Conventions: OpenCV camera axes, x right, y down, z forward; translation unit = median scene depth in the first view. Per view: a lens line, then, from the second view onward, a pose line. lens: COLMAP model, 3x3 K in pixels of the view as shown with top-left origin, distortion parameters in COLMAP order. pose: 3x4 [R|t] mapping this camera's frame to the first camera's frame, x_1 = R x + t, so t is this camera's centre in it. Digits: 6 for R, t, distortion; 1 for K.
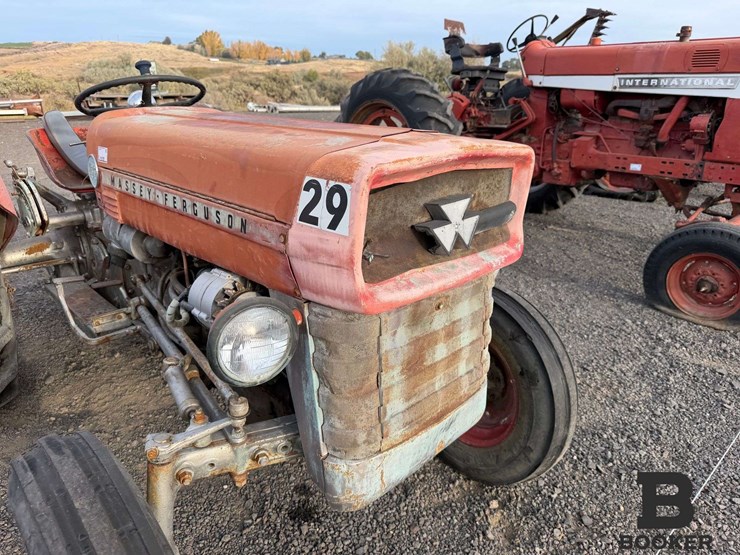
lens RADIAL K [[526.0, 0, 375.0], [0, 526.0, 277.9], [0, 0, 1]] dist [0.023389, -0.034583]
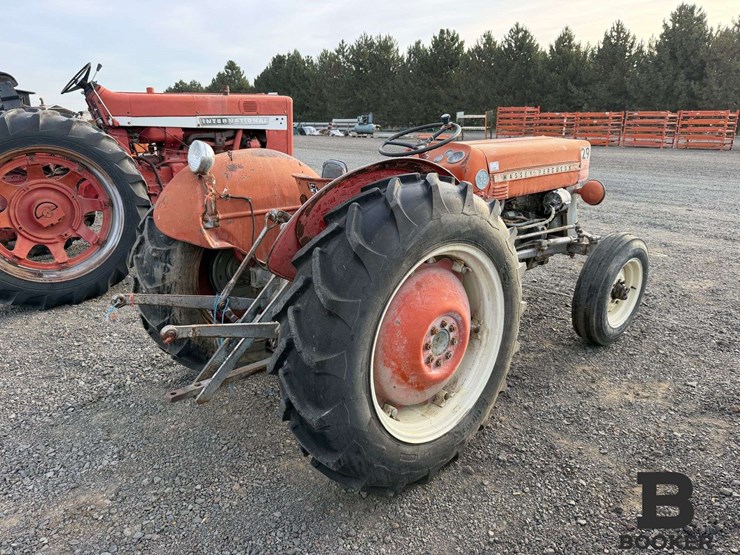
lens RADIAL K [[526.0, 0, 366.6], [0, 526.0, 279.9], [0, 0, 1]] dist [0.023389, -0.034583]
pose [[0.049050, -0.301914, 0.952072, -1.026881], [0.354137, 0.896548, 0.266062, -0.222677], [-0.933906, 0.324114, 0.150895, 0.545111]]
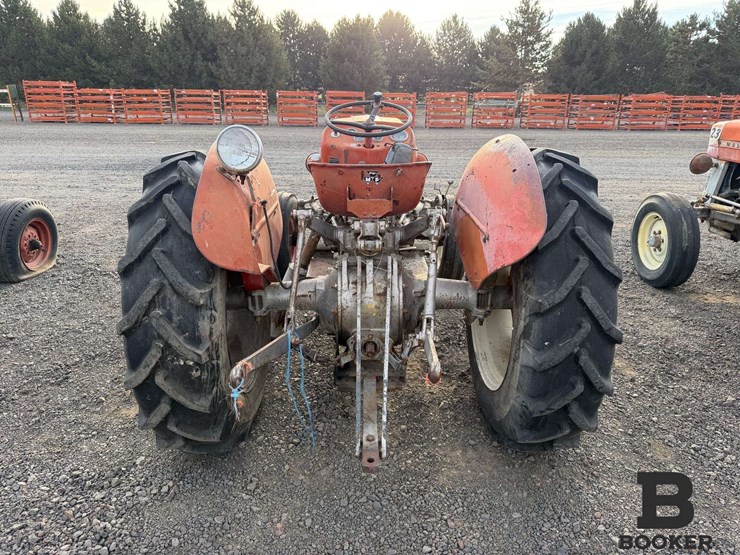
lens RADIAL K [[526.0, 0, 369.1], [0, 526.0, 280.9], [0, 0, 1]] dist [0.023389, -0.034583]
pose [[-0.714793, -0.247579, 0.654045, -0.770936], [0.225566, 0.803633, 0.550721, -0.398622], [-0.661960, 0.541182, -0.518586, 1.026171]]
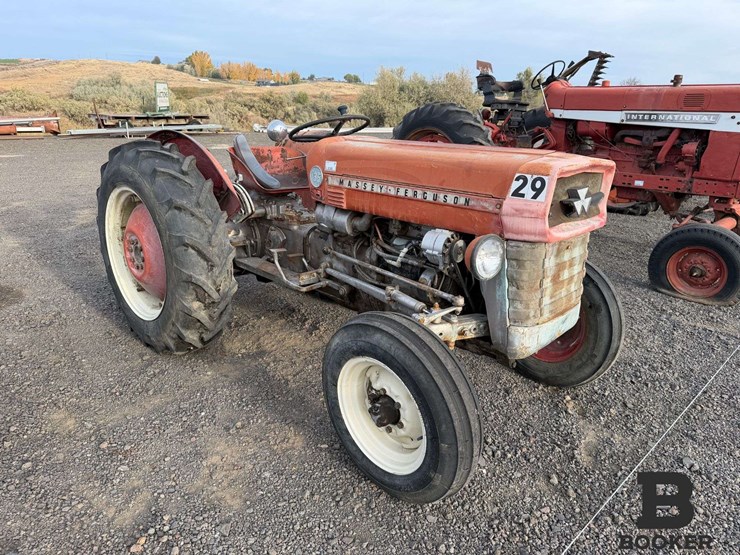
lens RADIAL K [[526.0, 0, 377.8], [0, 526.0, 282.5], [0, 0, 1]] dist [0.023389, -0.034583]
pose [[0.999407, 0.004758, 0.034100, -0.185280], [-0.003749, 0.999555, -0.029591, 0.072306], [-0.034225, 0.029445, 0.998980, -0.249952]]
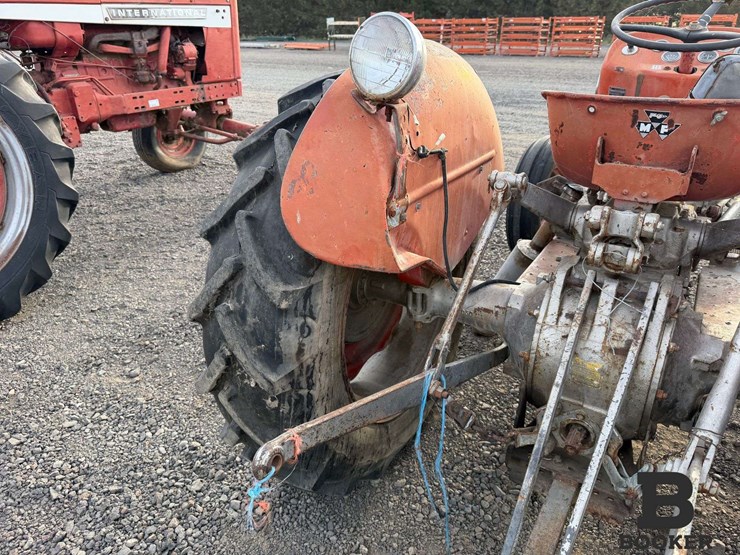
lens RADIAL K [[526.0, 0, 365.3], [0, 526.0, 272.9], [0, 0, 1]] dist [0.023389, -0.034583]
pose [[-0.216227, -0.419625, 0.881567, -0.631151], [0.344762, 0.811945, 0.471046, -0.300811], [-0.913447, 0.405784, -0.030893, 0.857791]]
